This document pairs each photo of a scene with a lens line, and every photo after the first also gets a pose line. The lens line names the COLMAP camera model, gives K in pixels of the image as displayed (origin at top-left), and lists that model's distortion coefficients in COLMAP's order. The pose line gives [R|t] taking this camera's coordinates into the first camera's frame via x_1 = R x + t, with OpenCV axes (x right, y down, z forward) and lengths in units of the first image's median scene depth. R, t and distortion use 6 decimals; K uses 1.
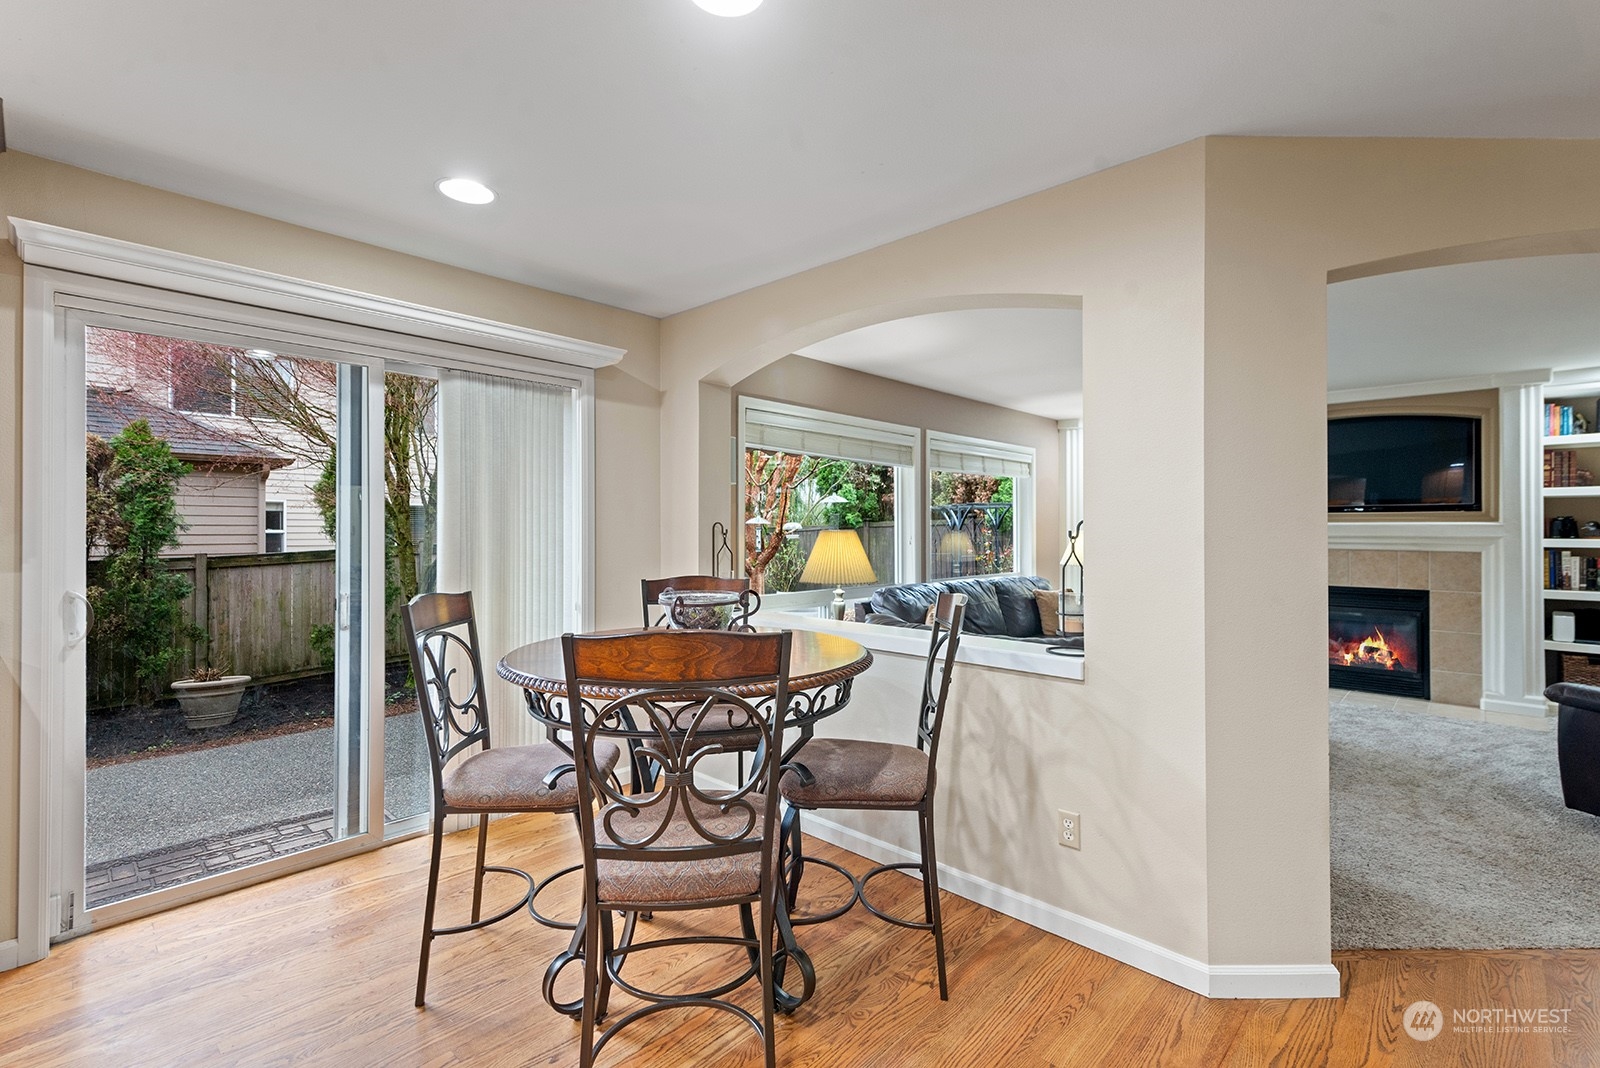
lens RADIAL K [[733.4, 0, 786.1], [0, 733.4, 534.3], [0, 0, 1]] dist [-0.001642, -0.001310]
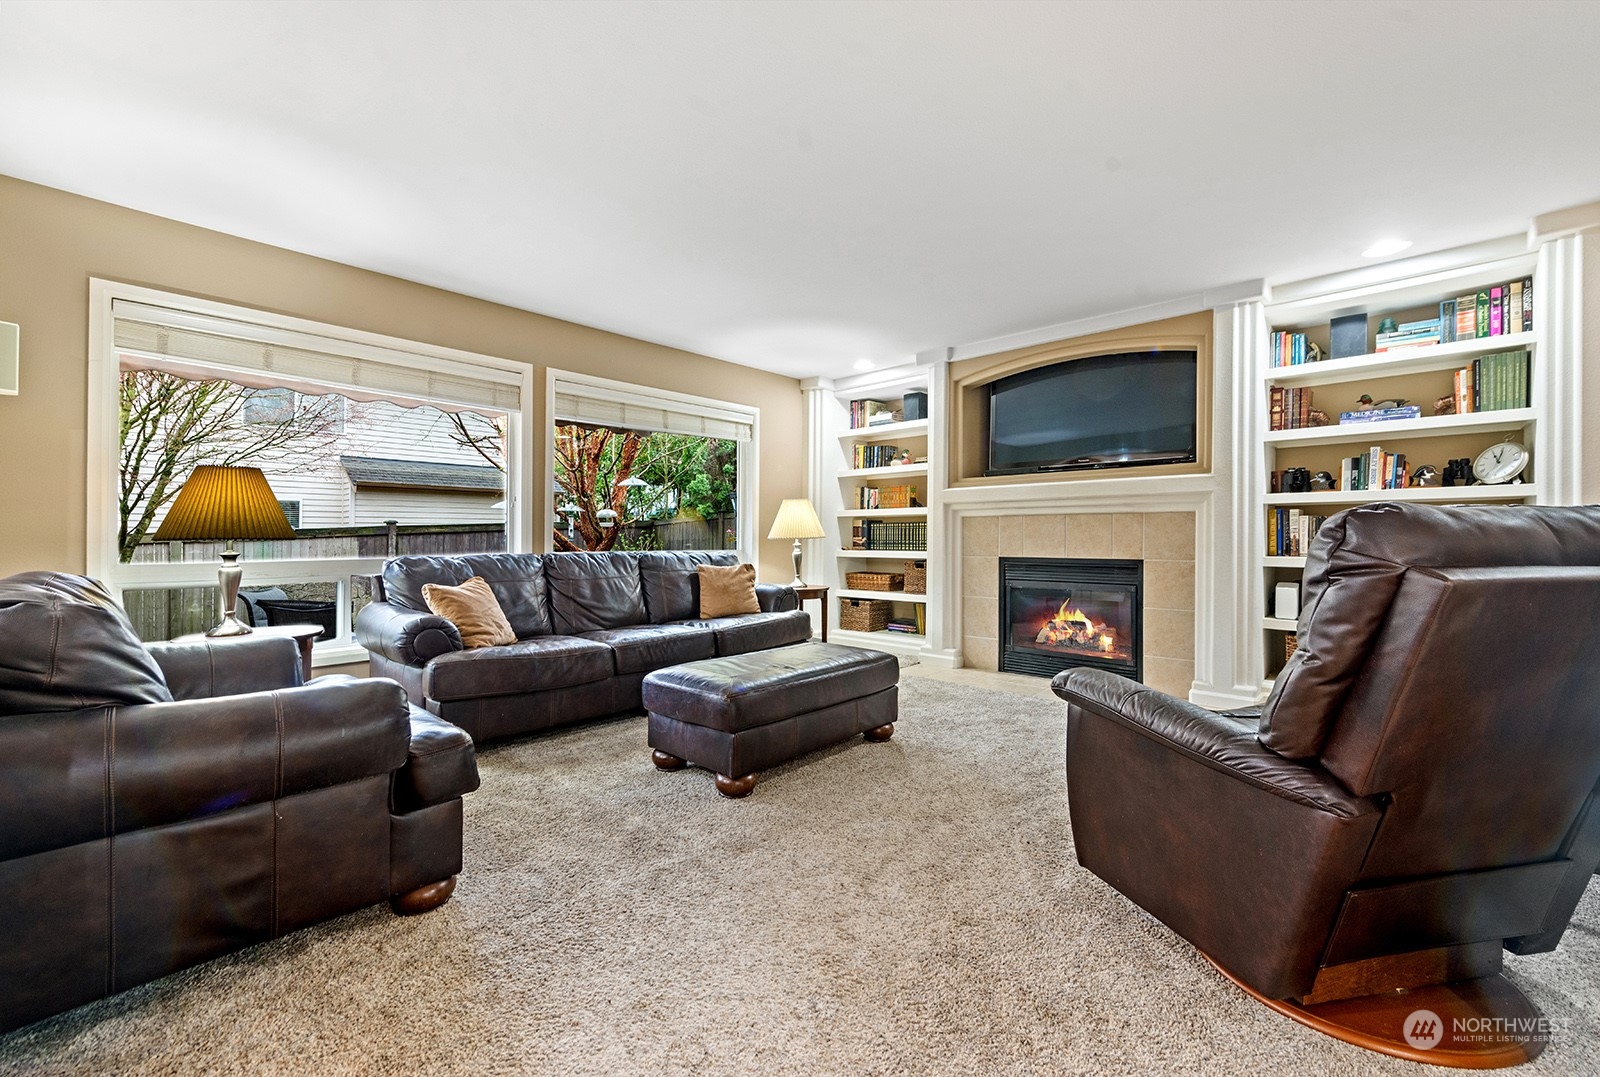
lens RADIAL K [[687.3, 0, 791.4], [0, 687.3, 542.0], [0, 0, 1]] dist [0.010692, 0.000168]
pose [[0.999174, -0.005981, 0.040196, 0.470343], [0.005812, 0.999974, 0.004323, 0.053742], [-0.040221, -0.004085, 0.999182, 0.245225]]
